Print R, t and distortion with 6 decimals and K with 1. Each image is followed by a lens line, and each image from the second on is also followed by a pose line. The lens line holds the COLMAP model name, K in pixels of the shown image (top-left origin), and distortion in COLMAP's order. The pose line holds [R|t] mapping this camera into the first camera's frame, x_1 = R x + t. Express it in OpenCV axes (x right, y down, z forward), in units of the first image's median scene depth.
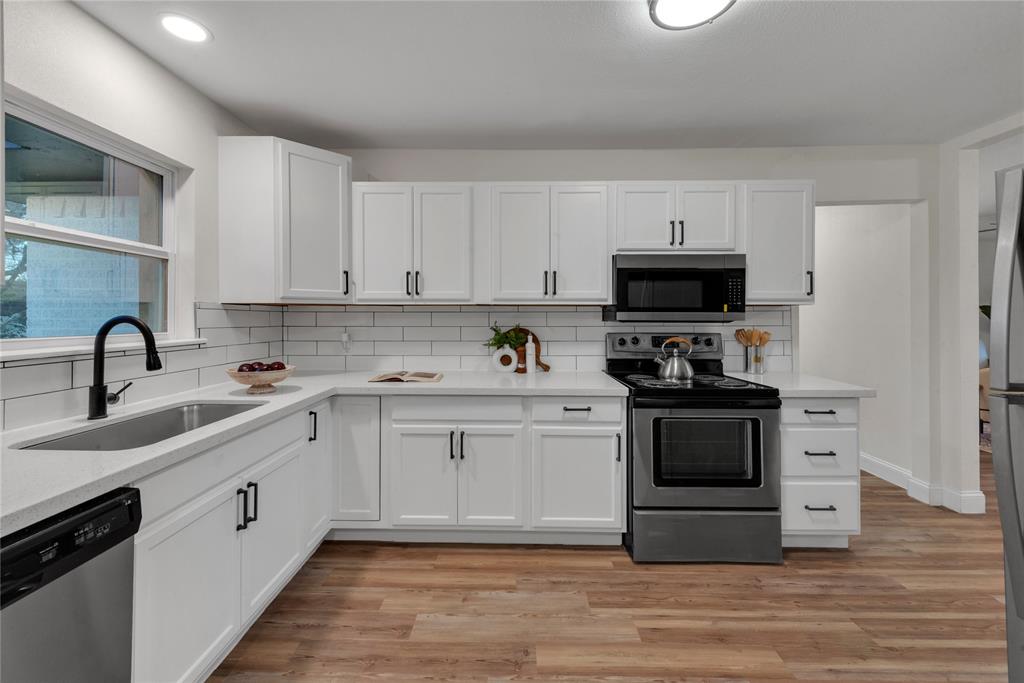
lens RADIAL K [[411.1, 0, 509.8], [0, 411.1, 317.0], [0, 0, 1]] dist [0.001001, -0.000046]
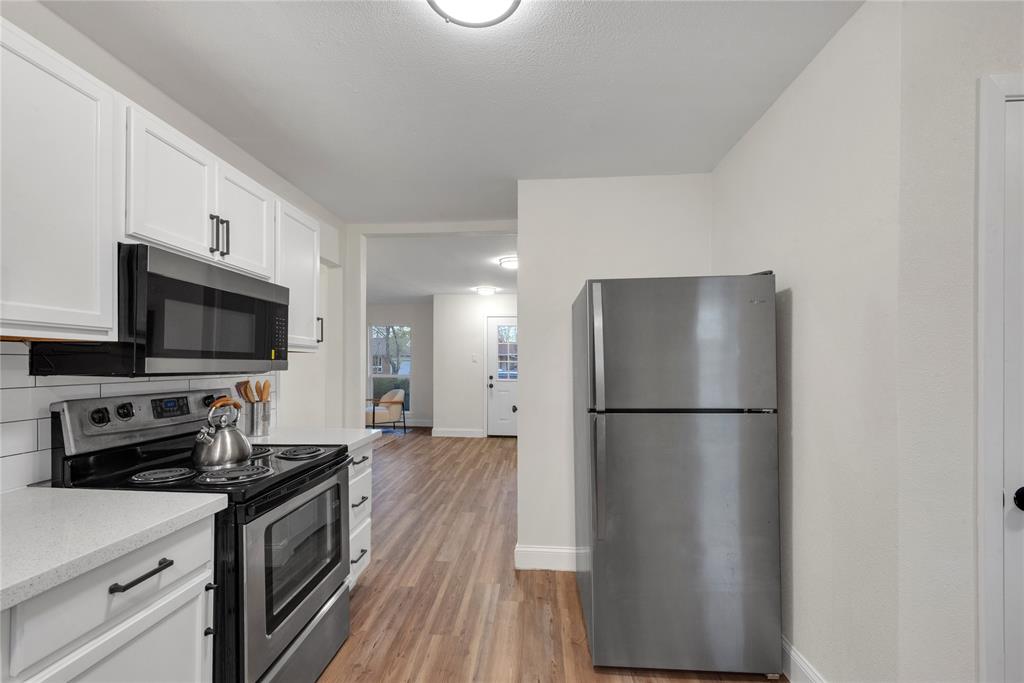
lens RADIAL K [[433.3, 0, 505.6], [0, 433.3, 363.9], [0, 0, 1]] dist [-0.000730, -0.000244]
pose [[0.064652, 0.000338, 0.997908, -0.279430], [-0.005250, 0.999986, 0.000001, -0.007100], [-0.997894, -0.005239, 0.064653, 0.582716]]
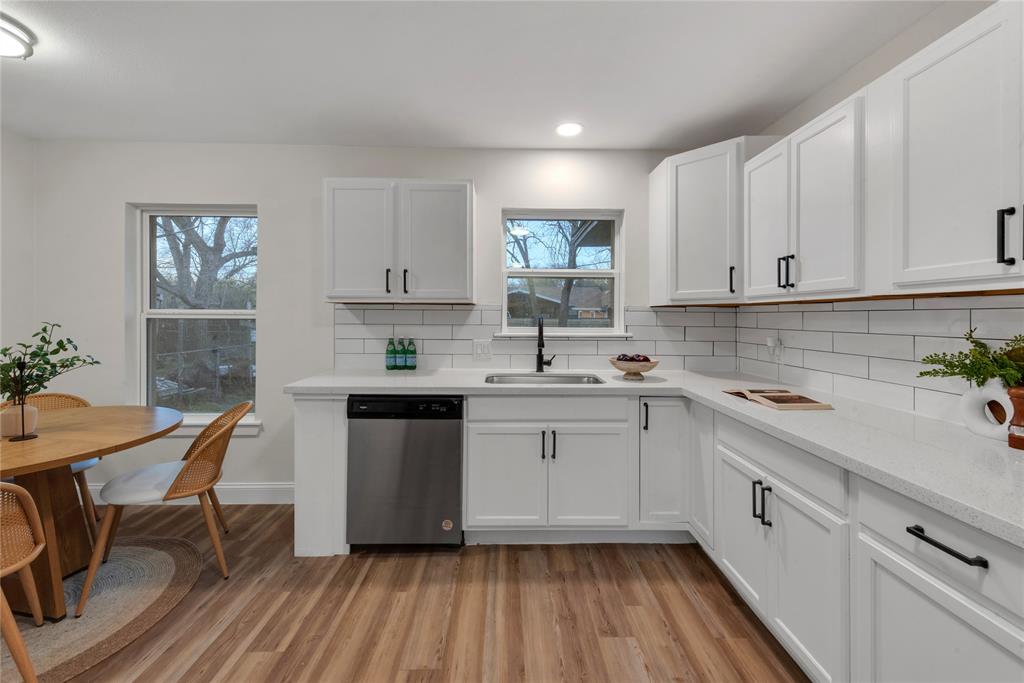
lens RADIAL K [[411.1, 0, 509.8], [0, 411.1, 317.0], [0, 0, 1]] dist [0.001001, -0.000046]
pose [[0.018258, 0.000533, -0.999833, 0.564893], [-0.001436, 0.999999, 0.000507, -0.001257], [0.999832, 0.001426, 0.018258, 0.565194]]
